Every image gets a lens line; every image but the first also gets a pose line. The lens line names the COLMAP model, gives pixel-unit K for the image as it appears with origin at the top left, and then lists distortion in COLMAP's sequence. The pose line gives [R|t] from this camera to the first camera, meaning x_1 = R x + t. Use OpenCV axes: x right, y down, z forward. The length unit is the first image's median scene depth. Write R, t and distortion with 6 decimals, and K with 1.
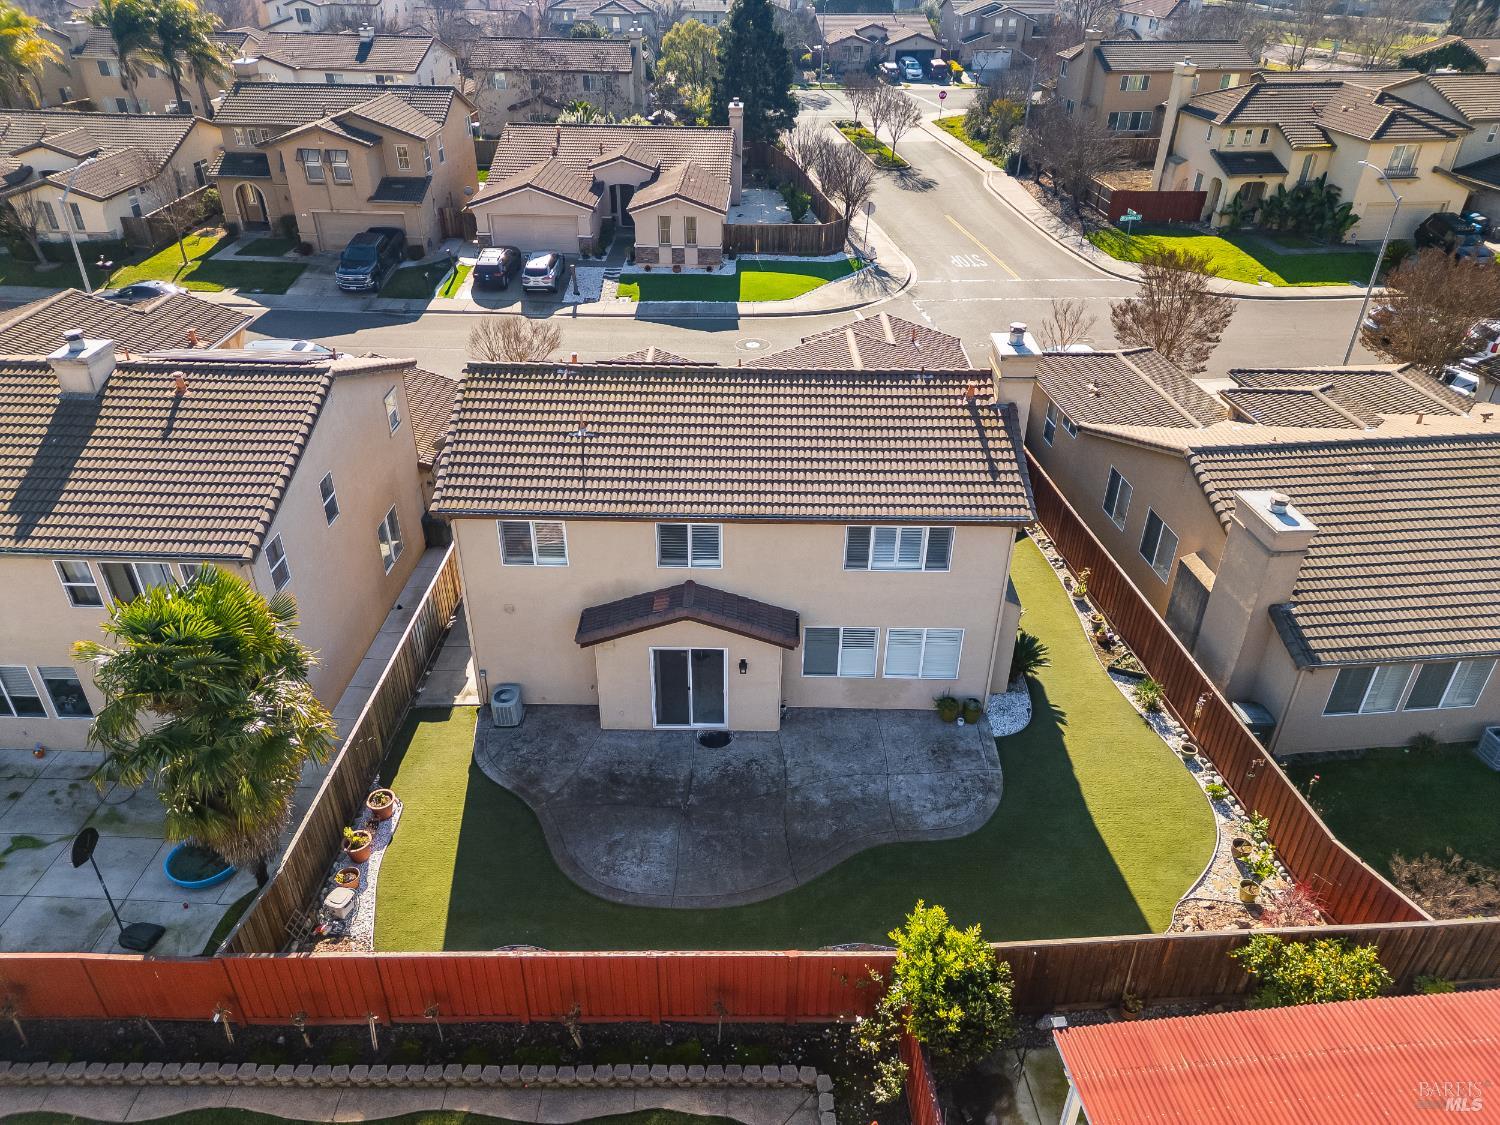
lens RADIAL K [[1046.8, 0, 750.3], [0, 1046.8, 563.8], [0, 0, 1]] dist [0.062501, -0.051334]
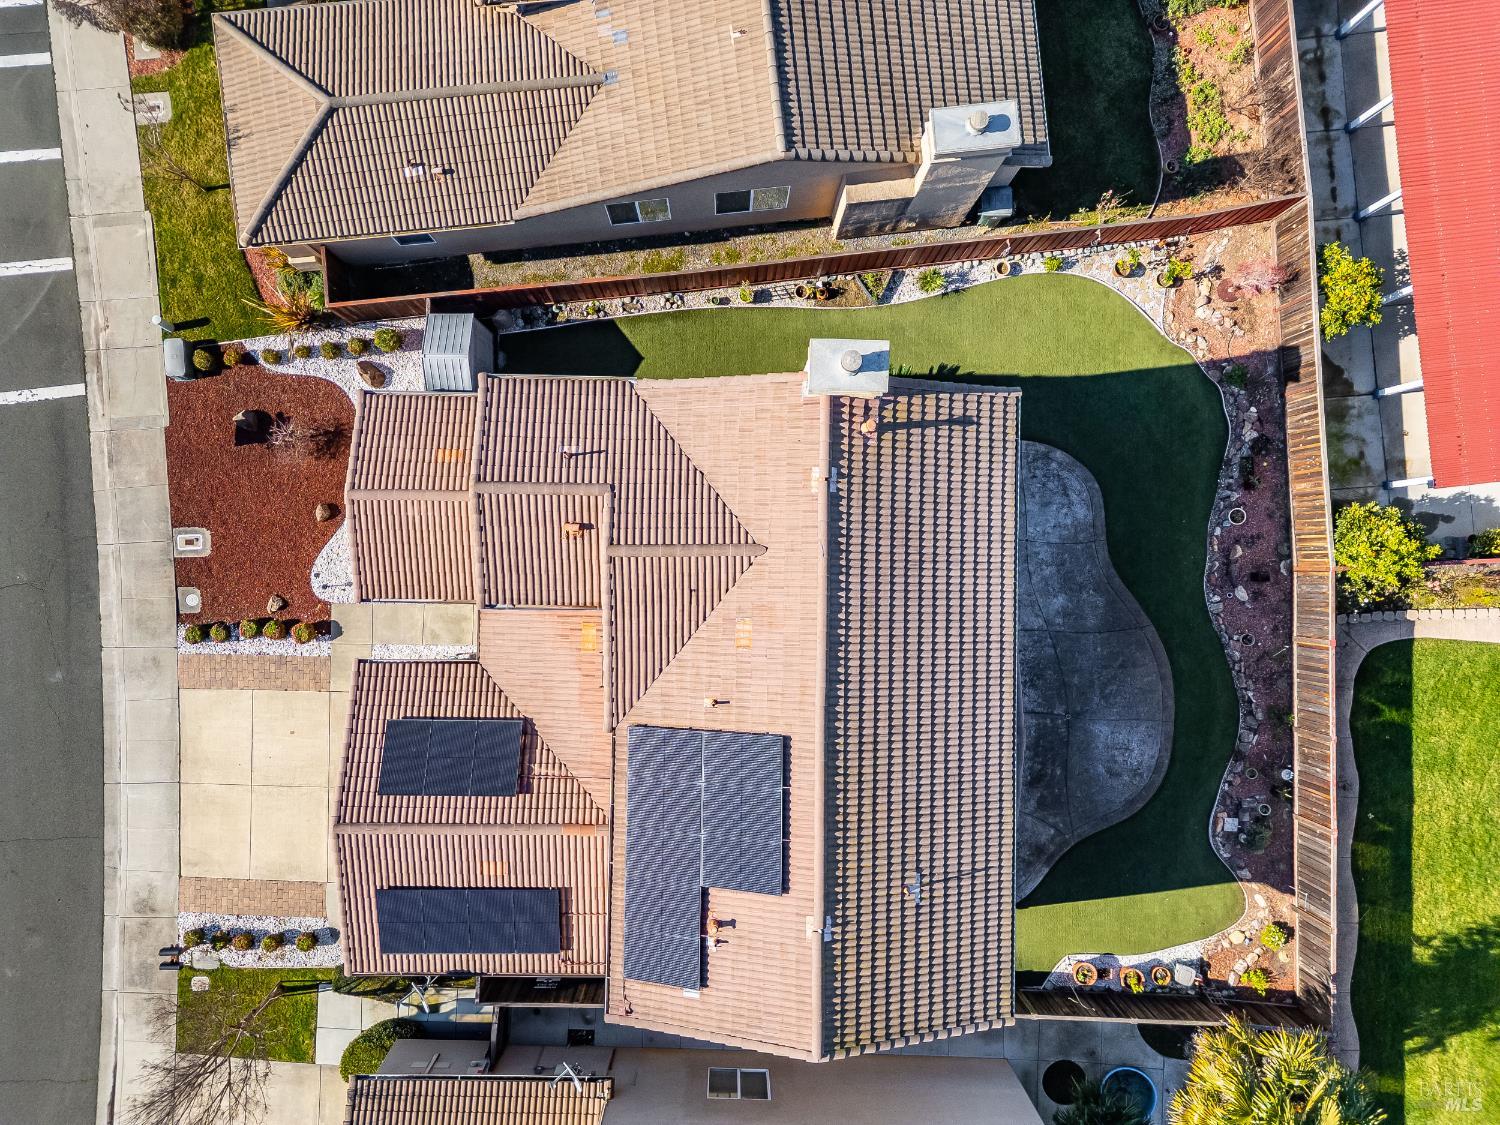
lens RADIAL K [[1046.8, 0, 749.1], [0, 1046.8, 560.0], [0, 0, 1]] dist [0.062501, -0.051334]
pose [[0.006719, -0.999977, 0.000429, 0.109835], [0.512340, 0.003811, 0.858774, -0.959713], [-0.858756, -0.005550, 0.512354, 0.690709]]
